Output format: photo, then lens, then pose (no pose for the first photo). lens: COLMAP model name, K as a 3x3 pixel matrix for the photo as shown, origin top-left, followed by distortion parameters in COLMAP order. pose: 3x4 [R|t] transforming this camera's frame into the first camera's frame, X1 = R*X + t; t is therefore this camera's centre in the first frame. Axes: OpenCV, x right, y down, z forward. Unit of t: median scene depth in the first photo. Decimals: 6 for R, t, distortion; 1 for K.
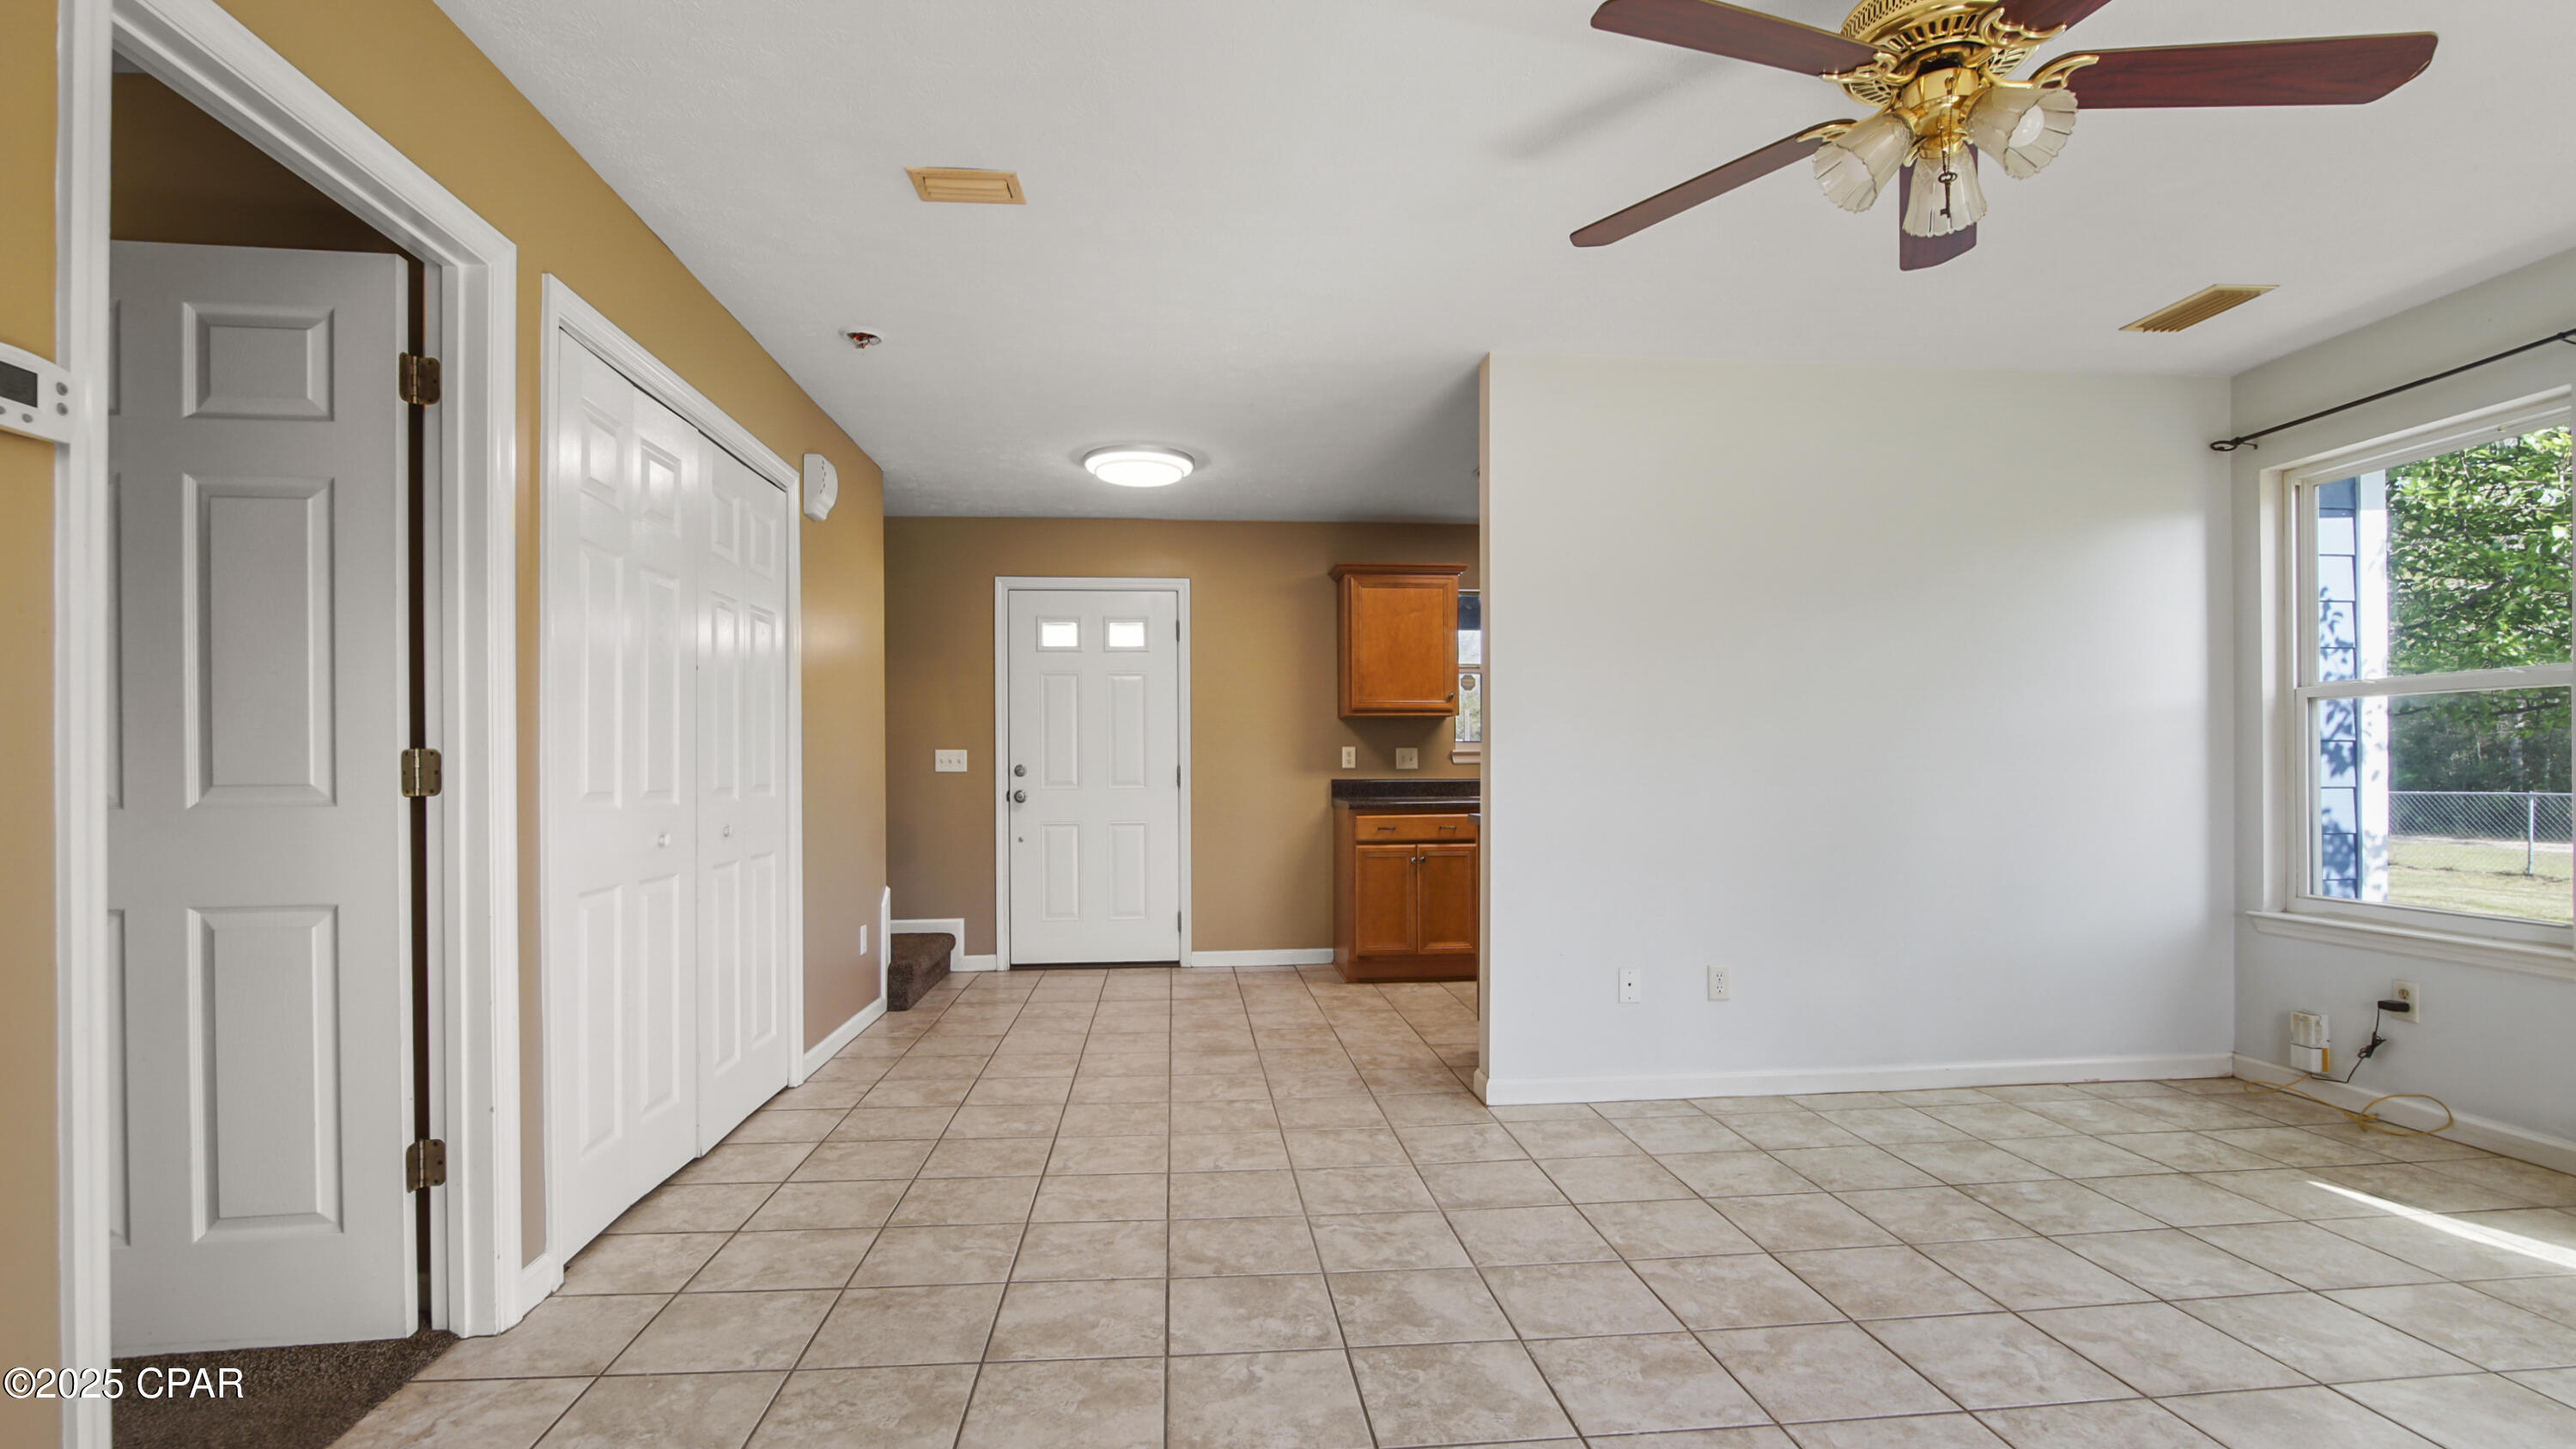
lens RADIAL K [[1196.4, 0, 1282.6], [0, 1196.4, 757.4], [0, 0, 1]] dist [-0.012095, 0.000127]
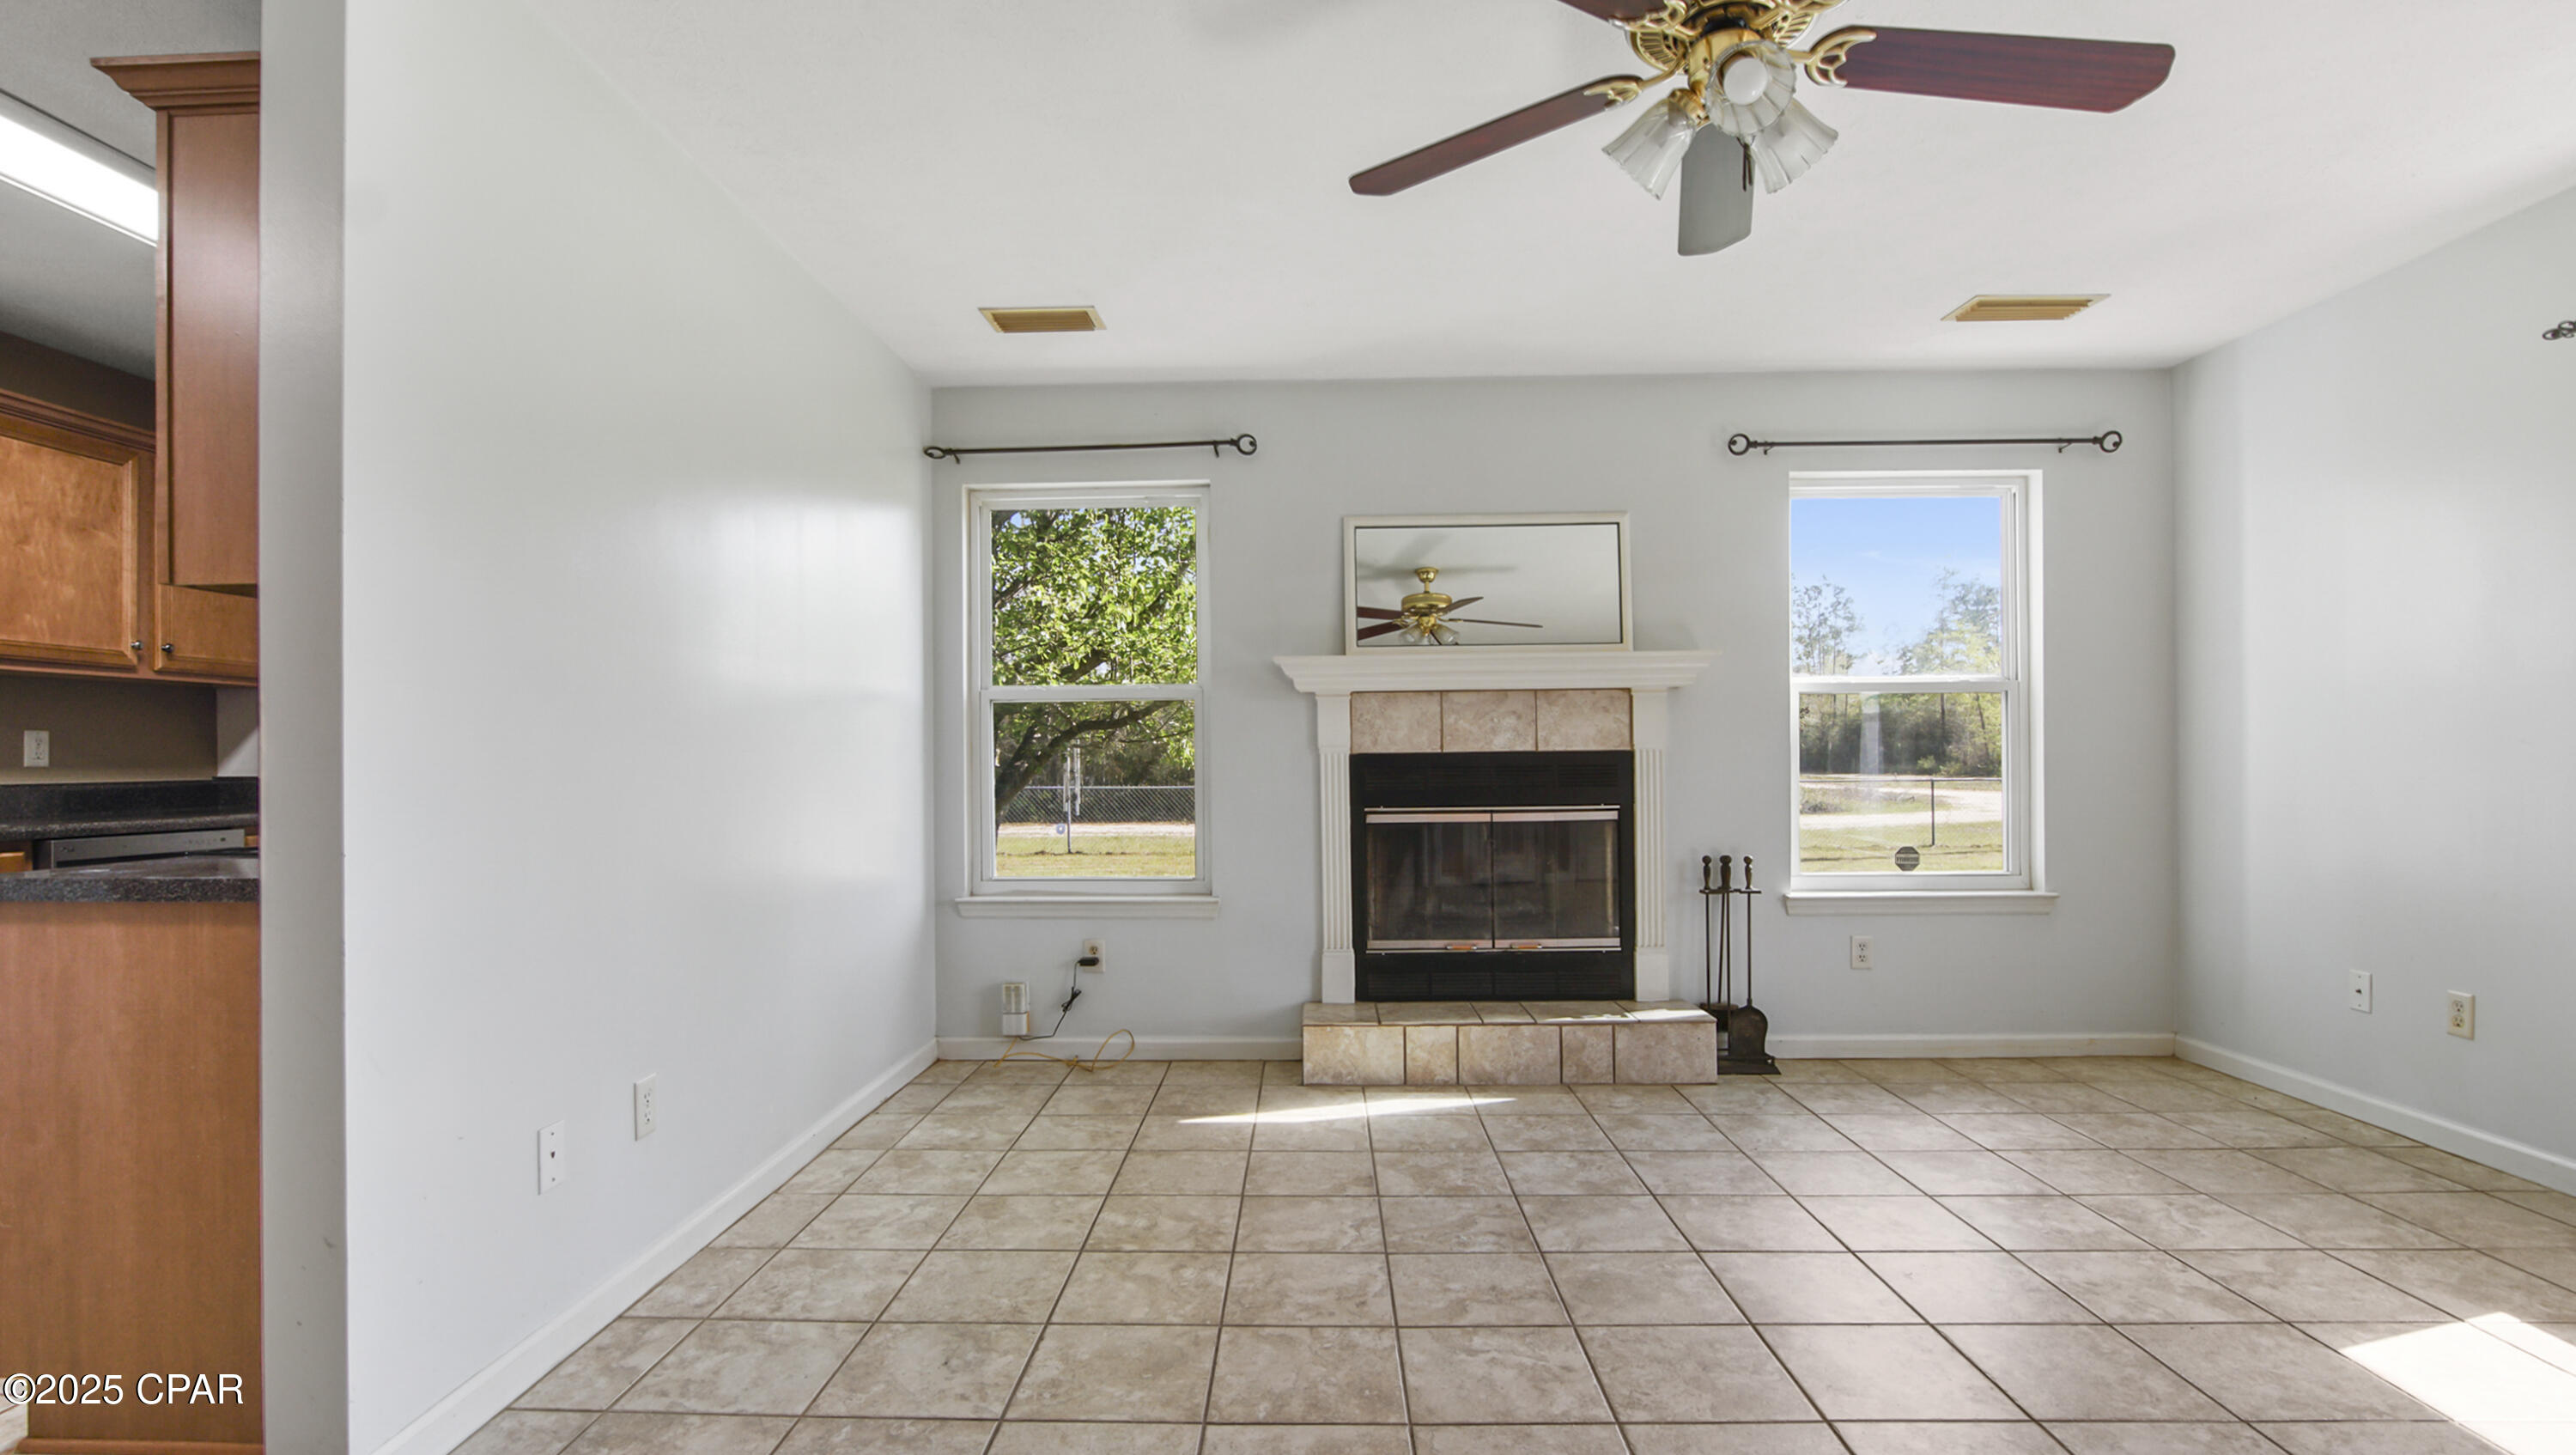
lens RADIAL K [[1196.7, 0, 1282.6], [0, 1196.7, 760.4], [0, 0, 1]] dist [-0.012095, 0.000127]
pose [[0.115344, 0.004545, 0.993315, -0.239553], [-0.004346, 0.999982, -0.004071, 0.010831], [-0.993316, -0.003847, 0.115362, 0.669743]]
